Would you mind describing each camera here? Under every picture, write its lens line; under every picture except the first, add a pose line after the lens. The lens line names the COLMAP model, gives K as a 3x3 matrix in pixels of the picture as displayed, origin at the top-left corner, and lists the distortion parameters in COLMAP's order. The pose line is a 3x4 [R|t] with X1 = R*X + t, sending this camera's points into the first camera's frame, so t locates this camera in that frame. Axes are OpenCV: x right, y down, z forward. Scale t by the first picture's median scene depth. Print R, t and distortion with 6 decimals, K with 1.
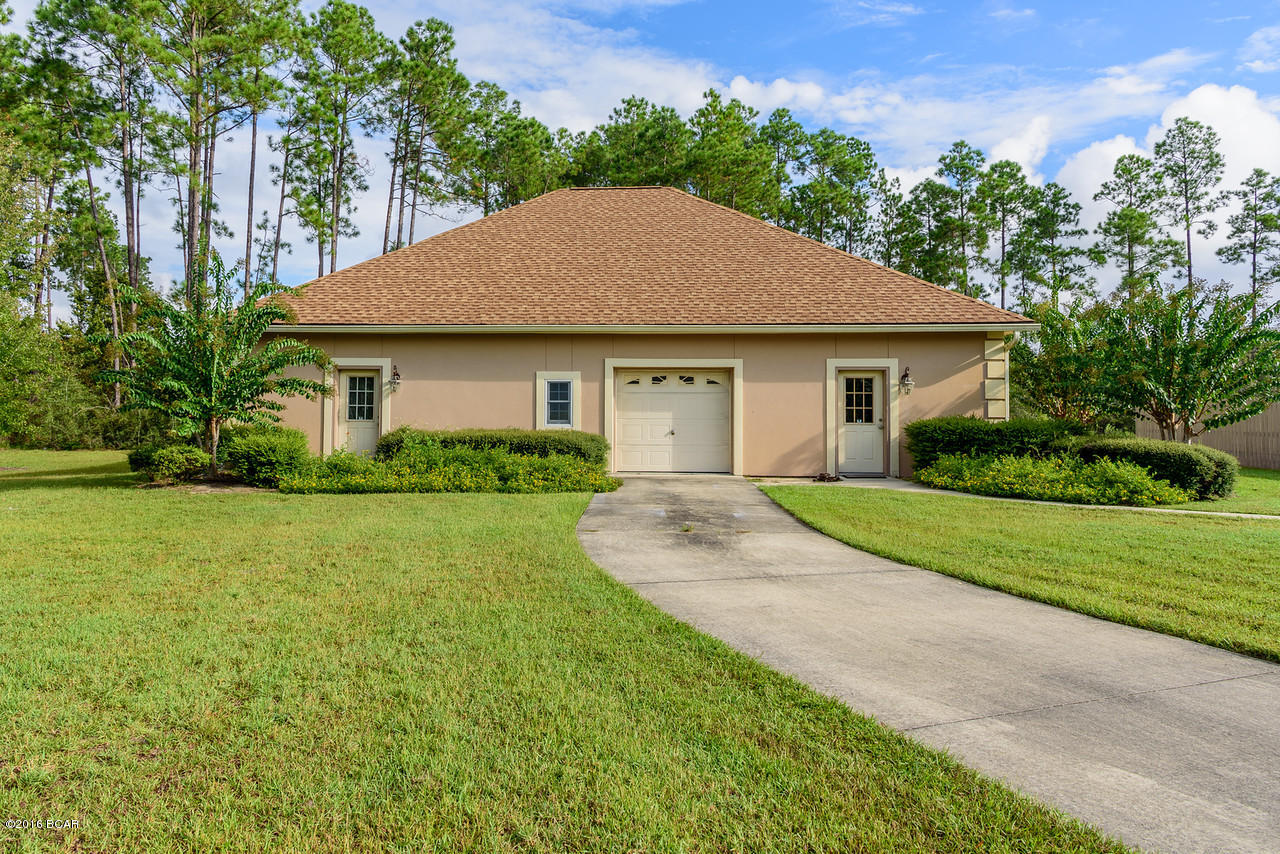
lens RADIAL K [[805.6, 0, 638.6], [0, 805.6, 387.0], [0, 0, 1]] dist [0.005649, -0.003192]
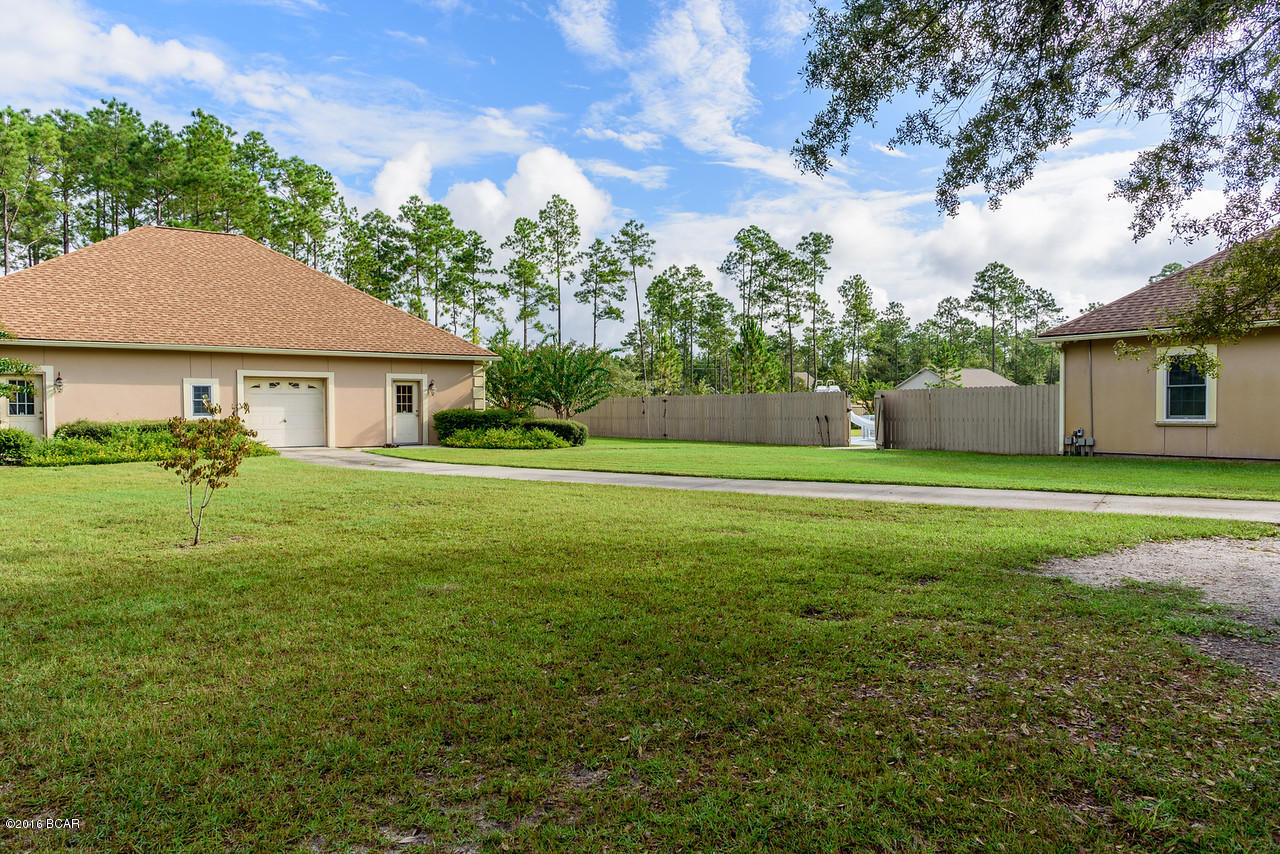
lens RADIAL K [[820.3, 0, 636.9], [0, 820.3, 472.8], [0, 0, 1]] dist [-0.034510, 0.001347]
pose [[0.762929, -0.055434, 0.644101, -0.421964], [-0.015833, 0.994416, 0.104338, -0.014540], [-0.646288, -0.089801, 0.757791, -0.553486]]
